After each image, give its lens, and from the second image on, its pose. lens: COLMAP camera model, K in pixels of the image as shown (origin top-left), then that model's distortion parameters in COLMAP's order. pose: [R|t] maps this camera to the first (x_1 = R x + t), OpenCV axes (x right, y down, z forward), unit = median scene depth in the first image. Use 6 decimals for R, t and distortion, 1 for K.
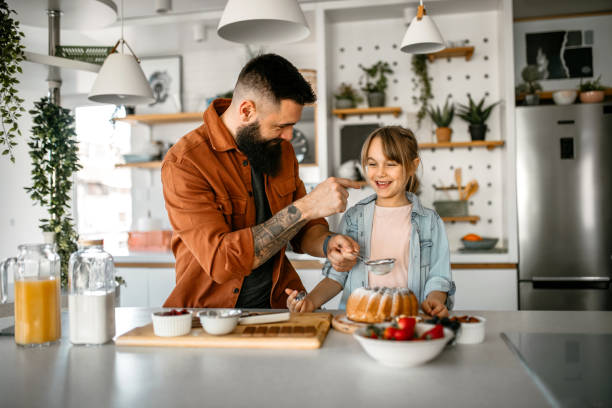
lens RADIAL K [[592.3, 0, 302.2], [0, 592.3, 202.1], [0, 0, 1]] dist [-0.064377, 0.113228]
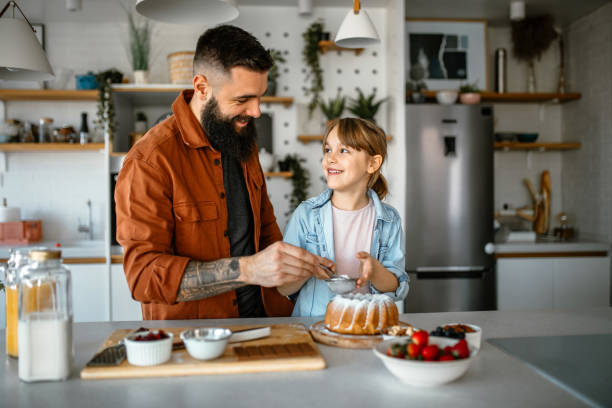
lens RADIAL K [[592.3, 0, 302.2], [0, 592.3, 202.1], [0, 0, 1]] dist [-0.064377, 0.113228]
pose [[0.962675, 0.009697, 0.270486, -0.082047], [-0.016629, 0.999589, 0.023346, -0.009972], [-0.270148, -0.026973, 0.962441, 0.043434]]
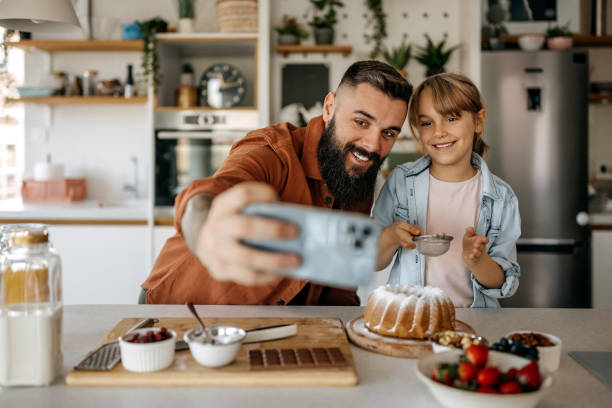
lens RADIAL K [[629.1, 0, 289.9], [0, 629.1, 150.9], [0, 0, 1]] dist [0.014230, 0.021172]
pose [[0.989788, 0.019244, 0.141240, -0.055287], [-0.022233, 0.999560, 0.019612, -0.019740], [-0.140801, -0.022552, 0.989781, 0.073978]]
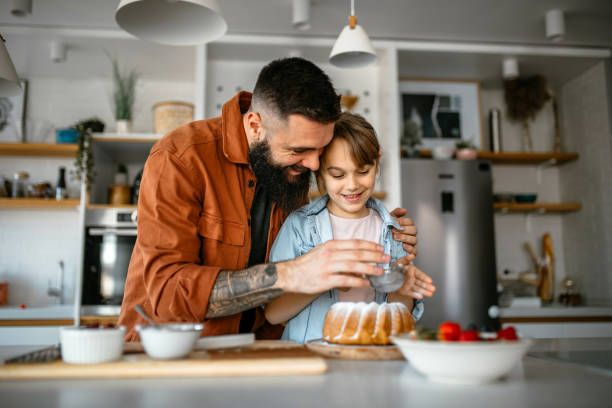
lens RADIAL K [[592.3, 0, 302.2], [0, 592.3, 202.1], [0, 0, 1]] dist [-0.064377, 0.113228]
pose [[0.956589, 0.059673, 0.285265, -0.066404], [-0.020977, 0.990373, -0.136827, 0.046775], [-0.290683, 0.124903, 0.948632, 0.105623]]
